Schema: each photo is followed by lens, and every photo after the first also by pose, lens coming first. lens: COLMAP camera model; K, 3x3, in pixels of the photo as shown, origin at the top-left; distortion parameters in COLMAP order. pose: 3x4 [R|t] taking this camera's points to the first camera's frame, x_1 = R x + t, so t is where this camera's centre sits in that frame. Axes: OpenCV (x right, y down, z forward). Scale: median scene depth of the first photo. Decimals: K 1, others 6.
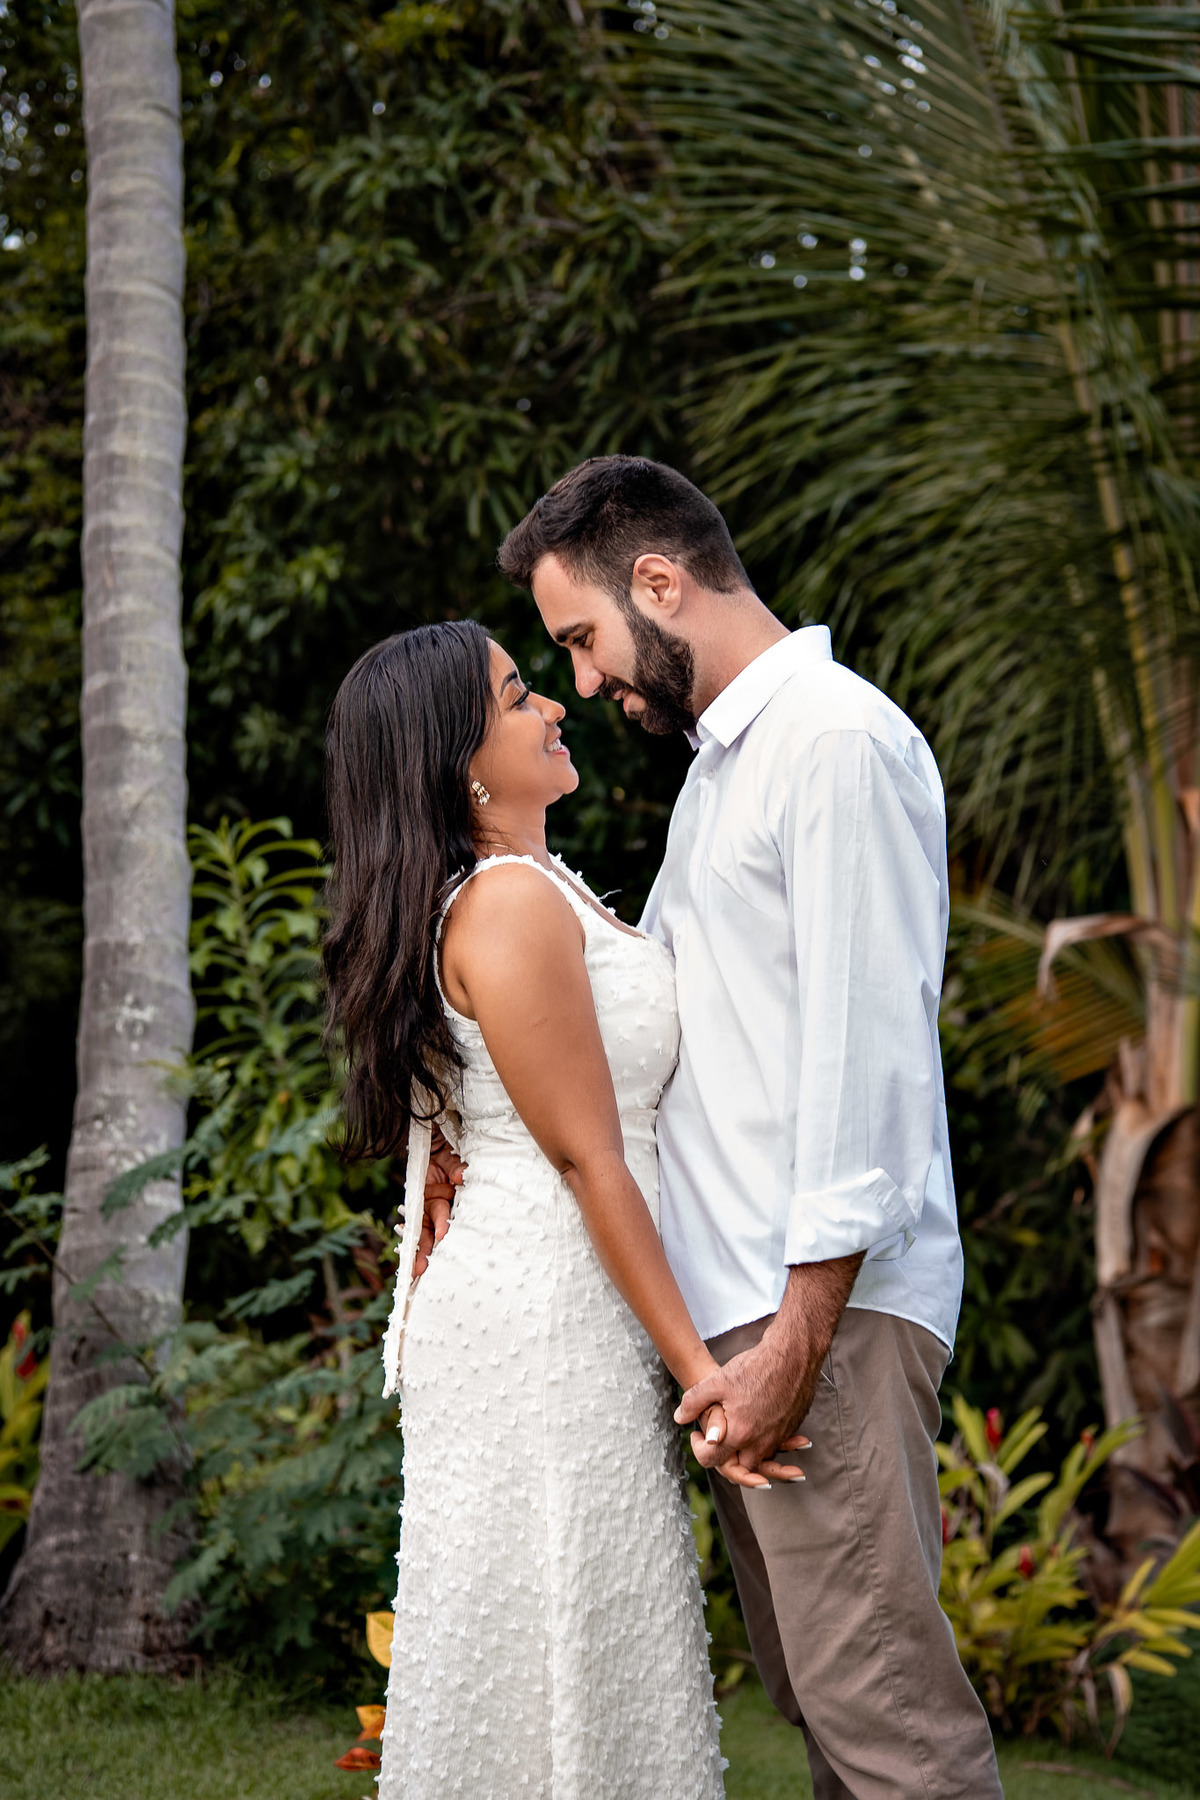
lens RADIAL K [[3982.8, 0, 600.3], [0, 3982.8, 948.7], [0, 0, 1]] dist [0.287133, -1.994930]
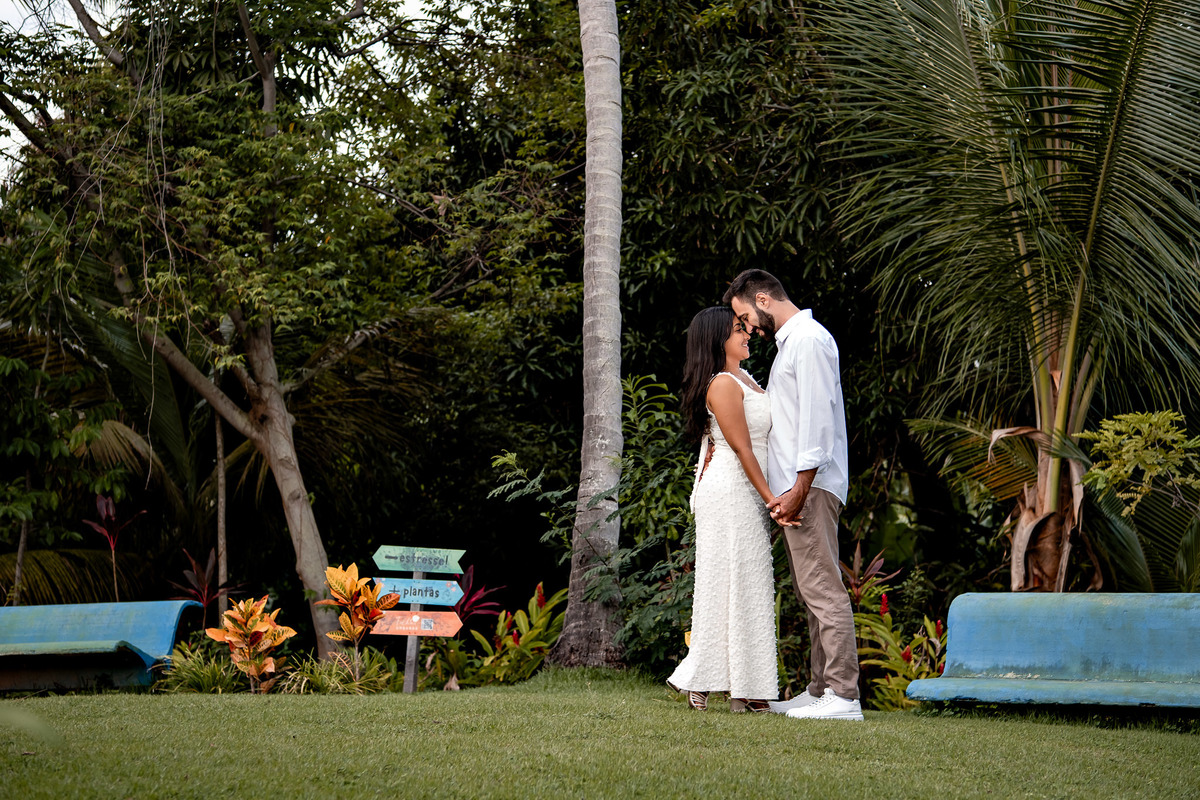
lens RADIAL K [[2528.6, 0, 526.8], [0, 2528.6, 478.0], [0, 0, 1]] dist [0.559149, -8.432991]
pose [[0.992820, 0.019142, -0.118074, 0.036178], [-0.019356, 0.999812, -0.000662, 0.042292], [0.118039, 0.002943, 0.993005, -0.706317]]
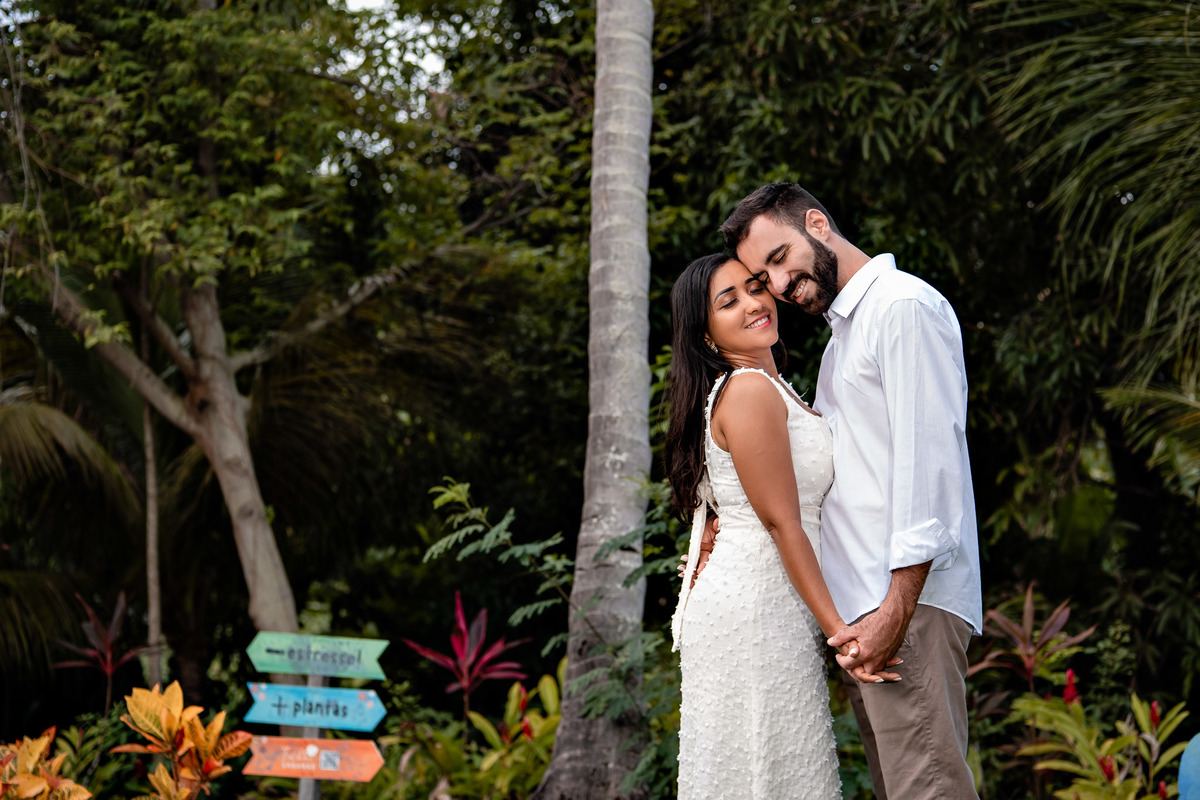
lens RADIAL K [[2655.2, 0, 527.1], [0, 2655.2, 457.4], [0, 0, 1]] dist [0.287133, -1.994930]
pose [[0.983535, 0.004643, -0.180660, 0.052663], [-0.001857, 0.999877, 0.015586, -0.001402], [0.180710, -0.014993, 0.983422, -0.139064]]
